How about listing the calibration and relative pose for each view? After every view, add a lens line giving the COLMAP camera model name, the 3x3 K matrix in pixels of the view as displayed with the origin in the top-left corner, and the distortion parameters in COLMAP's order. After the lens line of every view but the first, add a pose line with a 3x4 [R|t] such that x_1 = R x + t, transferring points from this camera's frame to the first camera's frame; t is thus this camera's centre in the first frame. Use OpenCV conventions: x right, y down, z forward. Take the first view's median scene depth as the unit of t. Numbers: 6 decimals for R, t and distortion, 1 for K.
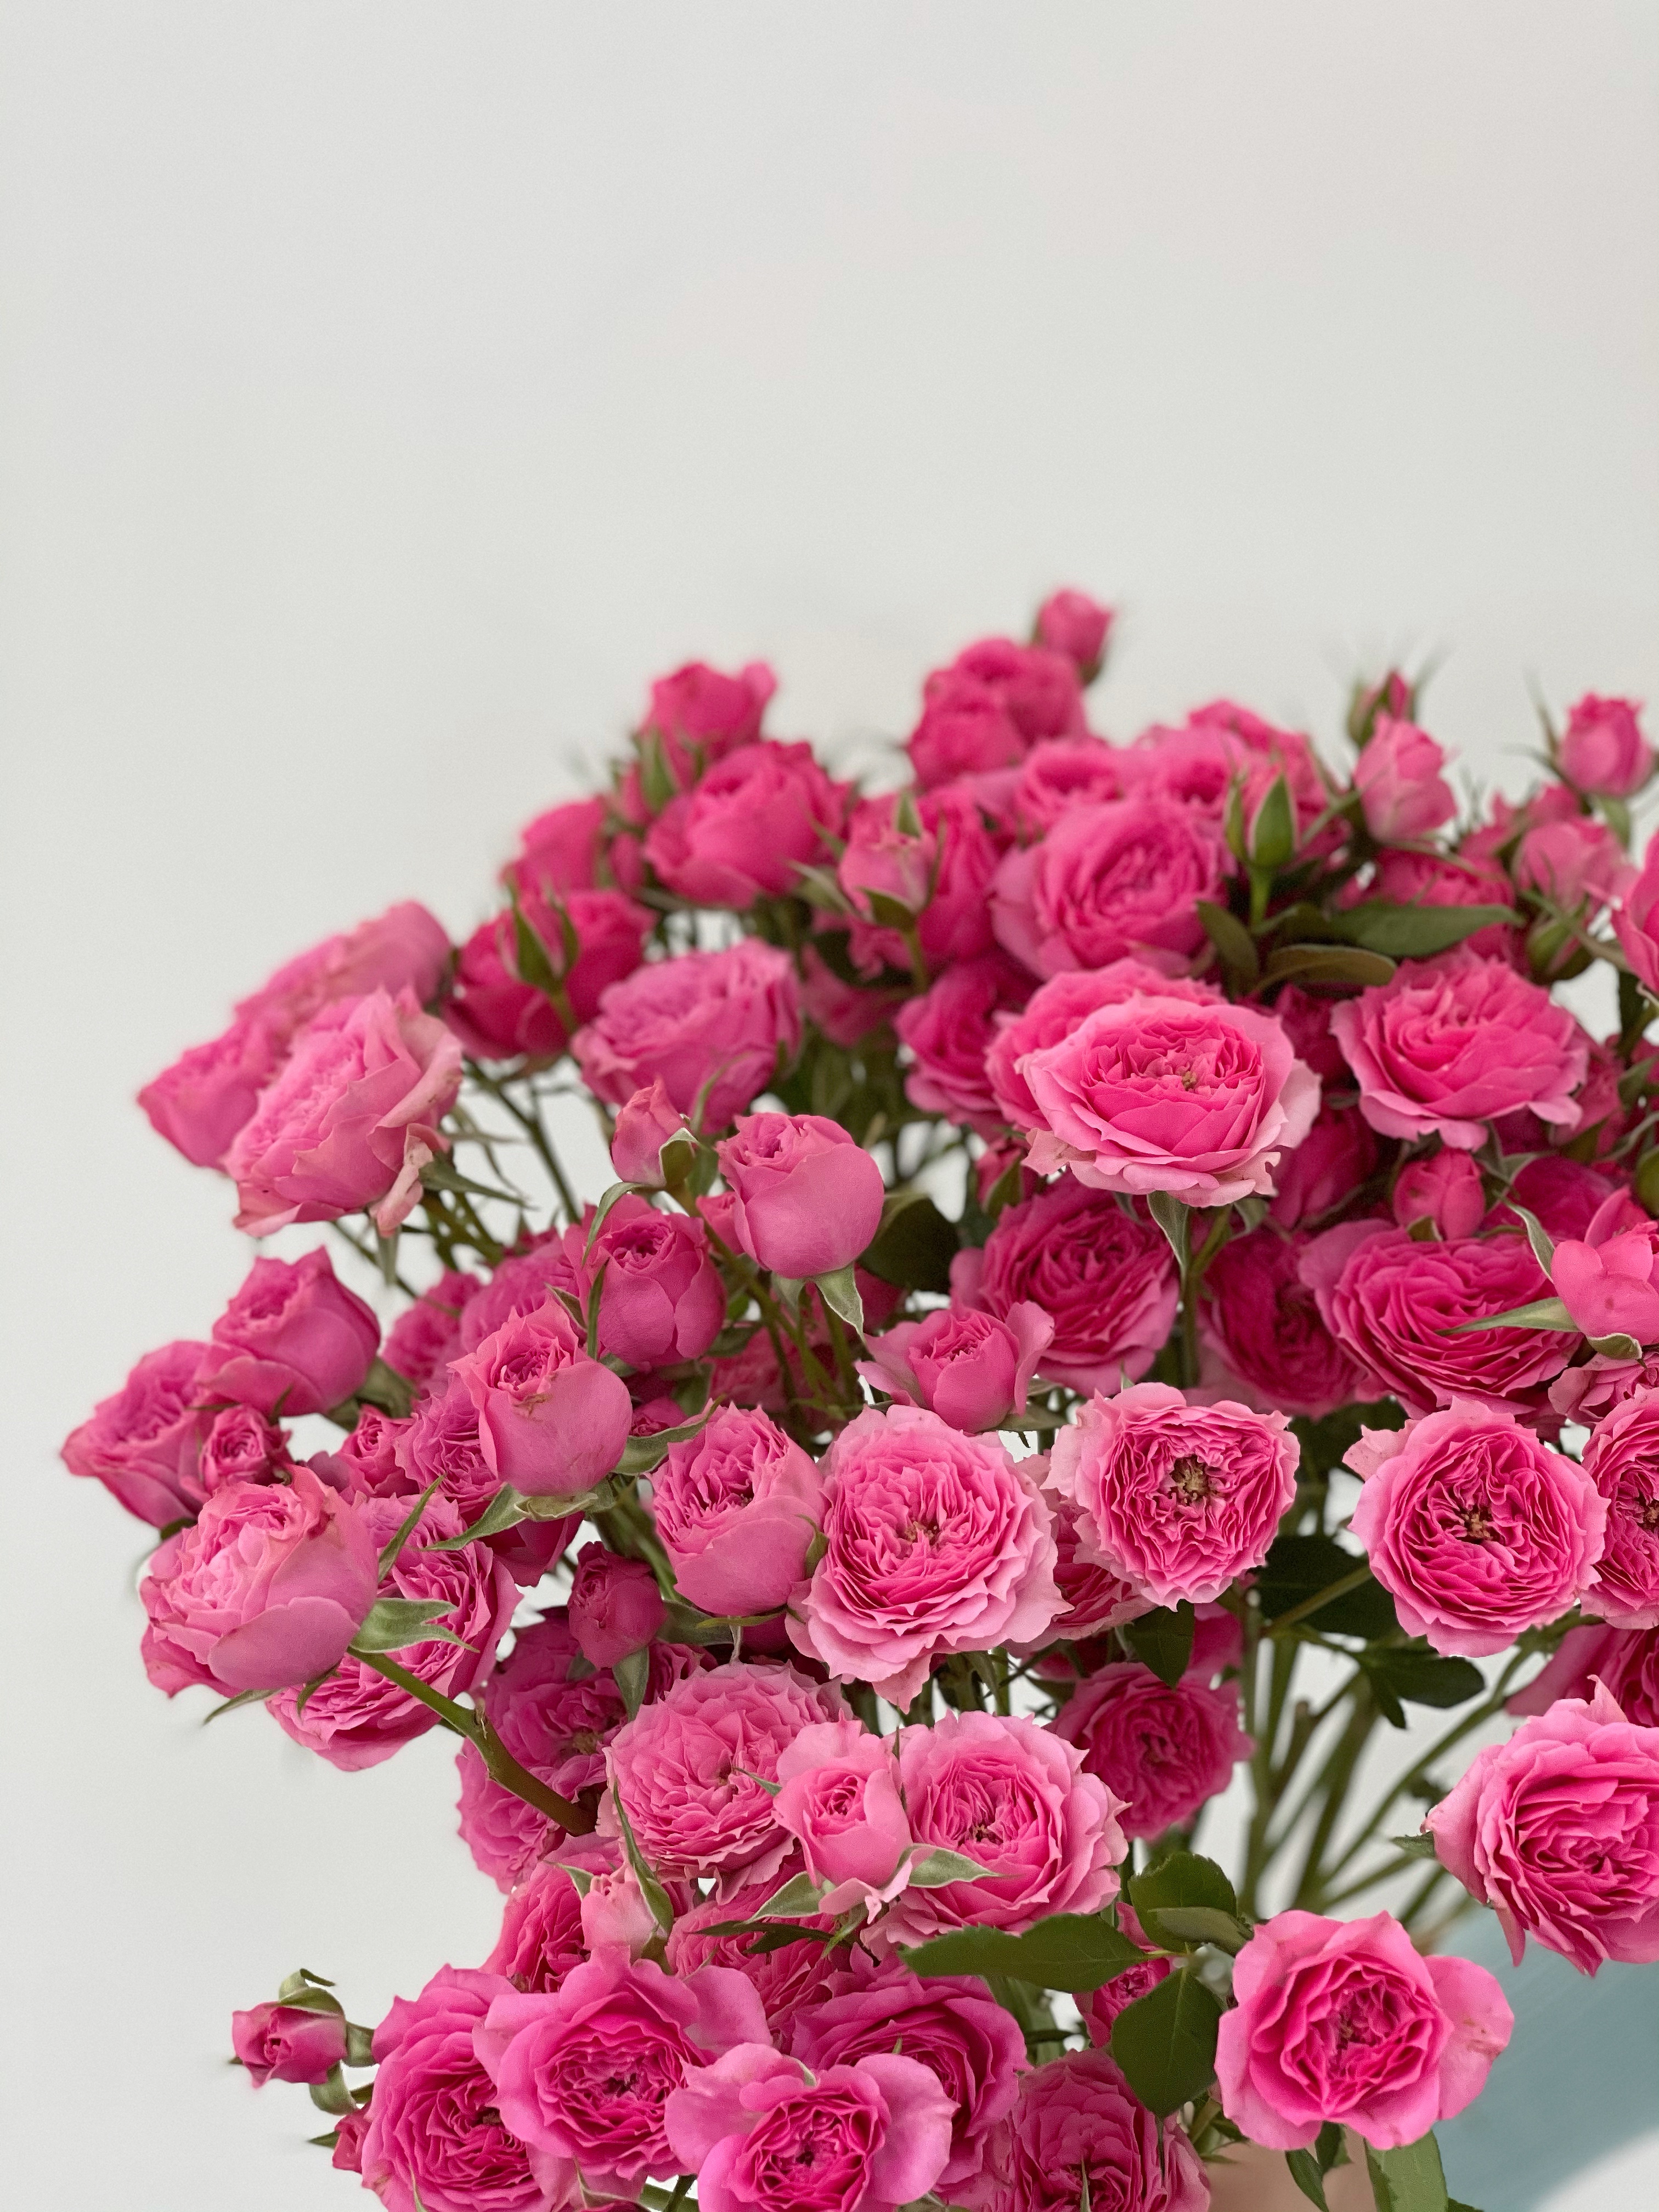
lens RADIAL K [[4030.7, 0, 829.5], [0, 4030.7, 1106.0], [0, 0, 1]] dist [0.133133, -1.405463]
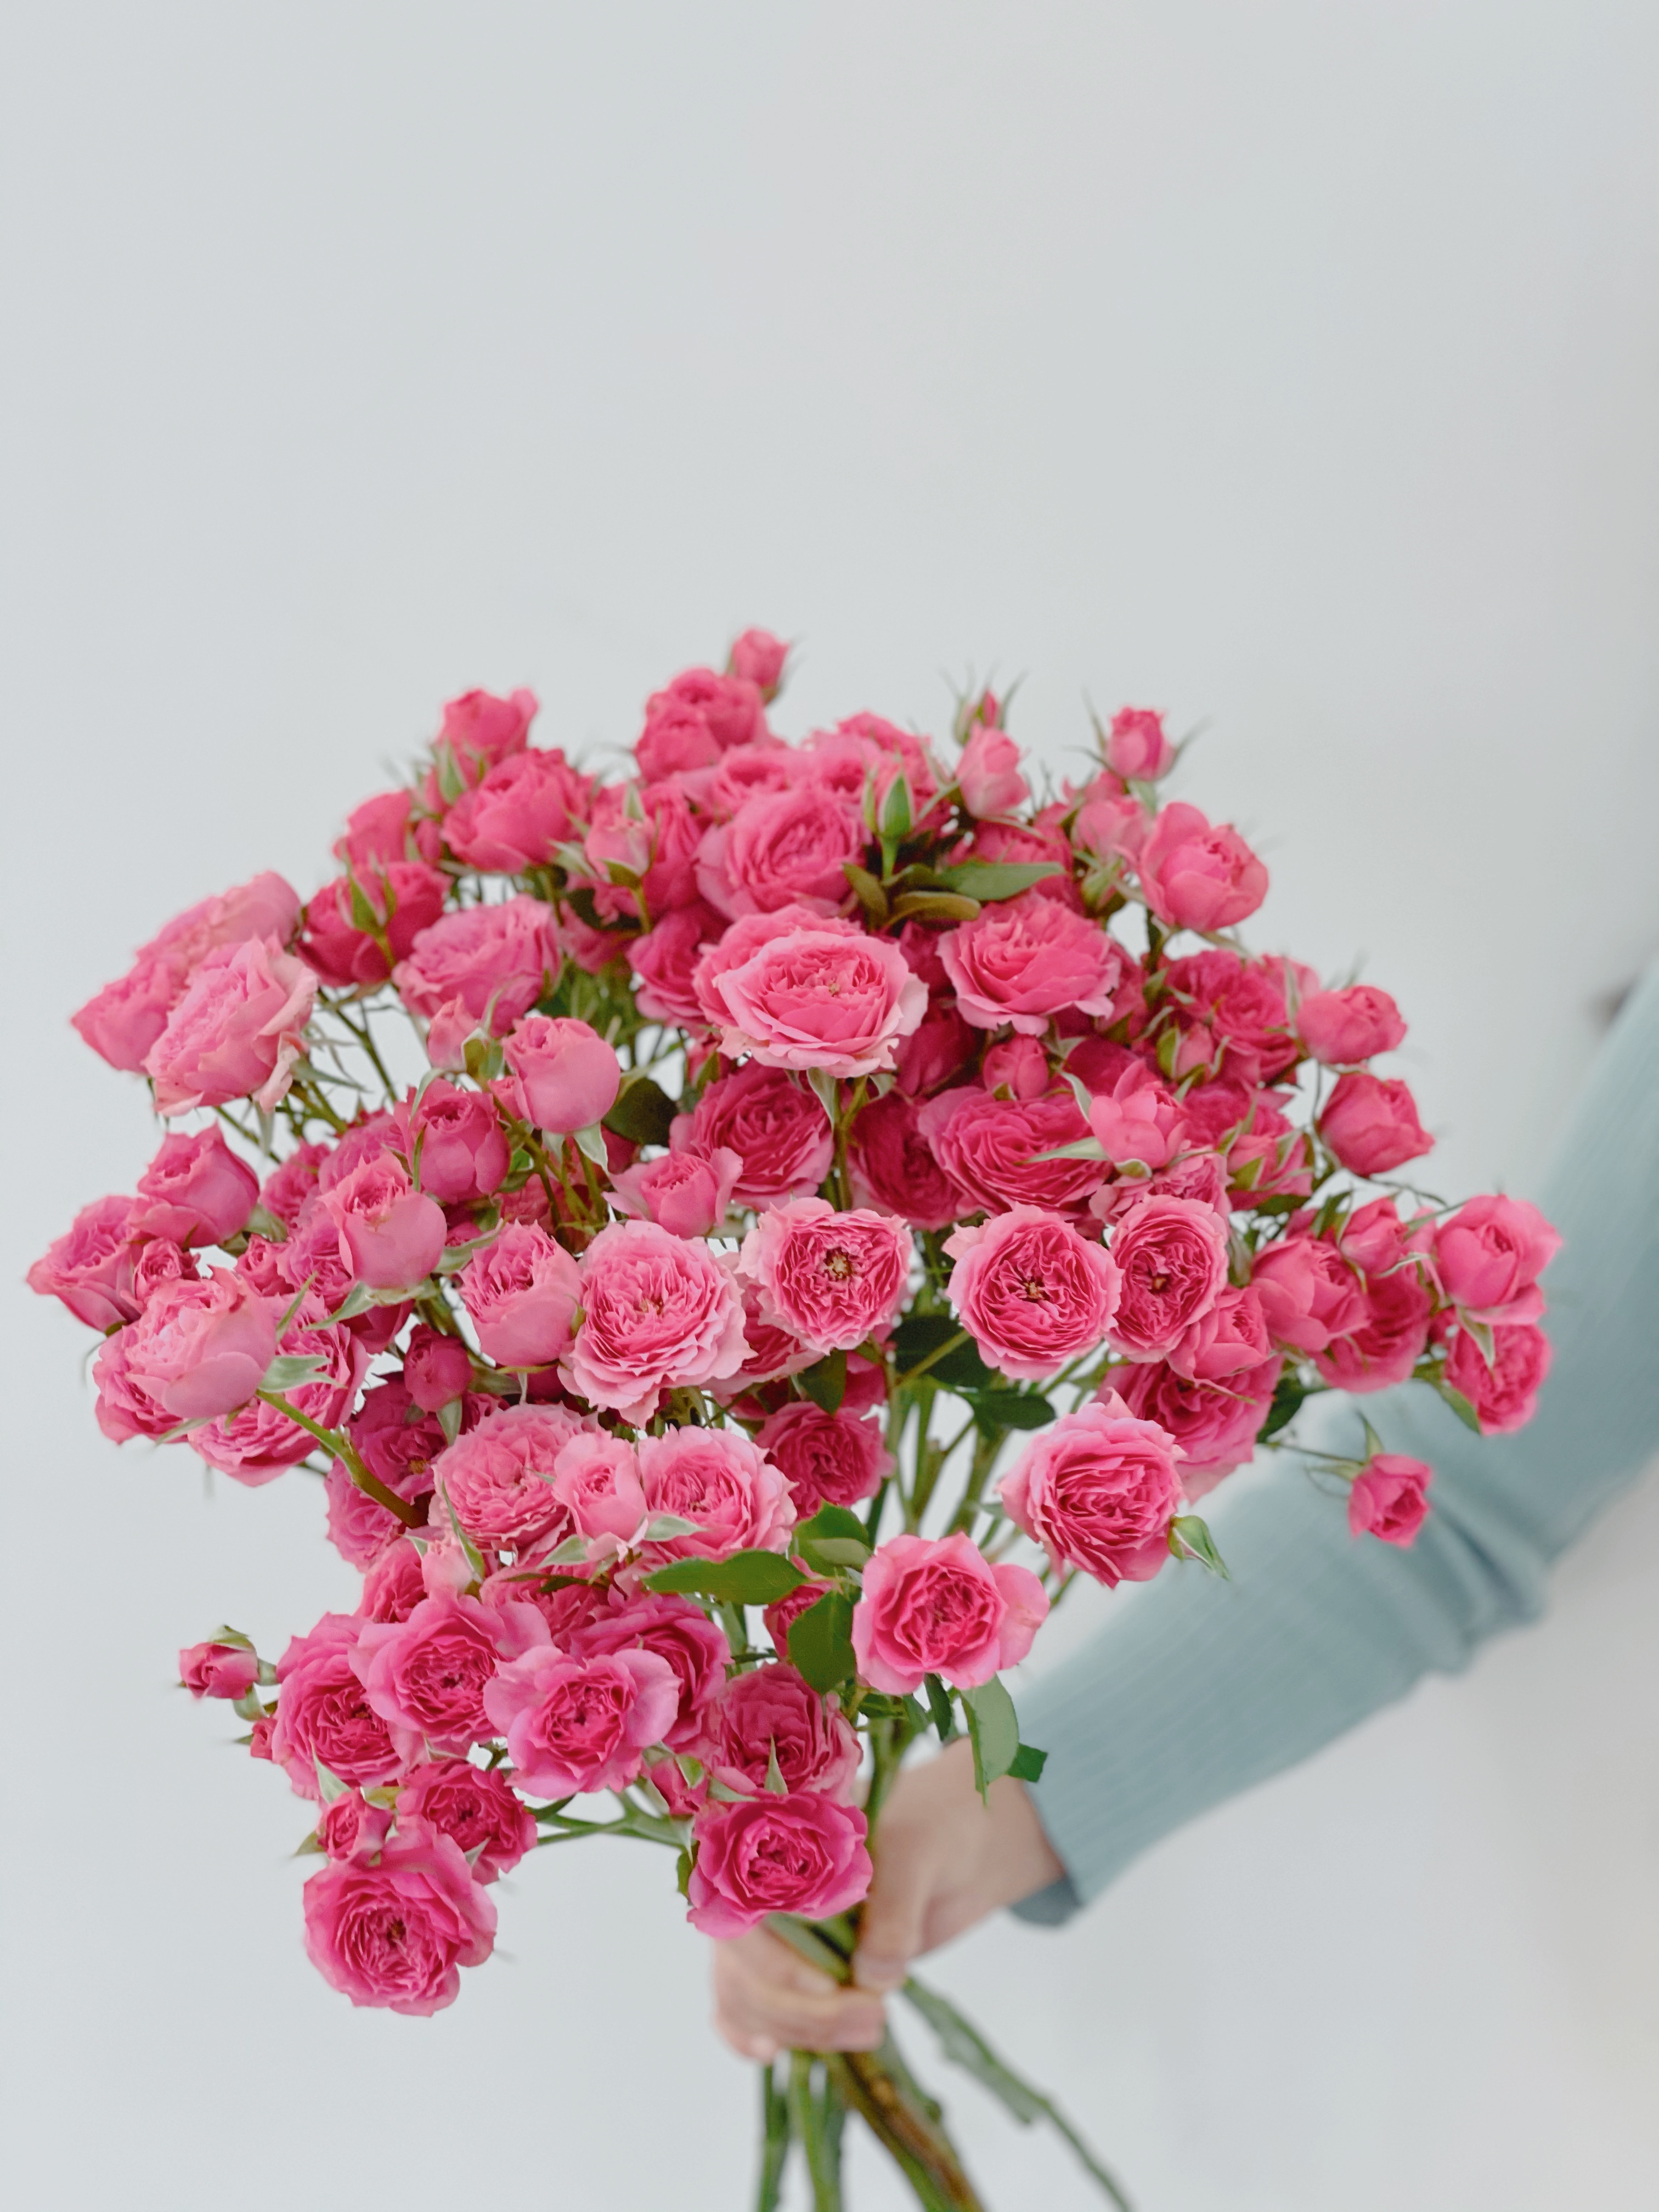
lens RADIAL K [[4107.2, 0, 968.8], [0, 4107.2, 1015.0], [0, 0, 1]] dist [-0.105132, -0.054945]
pose [[0.995475, -0.020665, 0.092752, 0.001893], [0.021643, 0.999720, -0.009552, 0.017442], [-0.092529, 0.011516, 0.995643, -0.443798]]
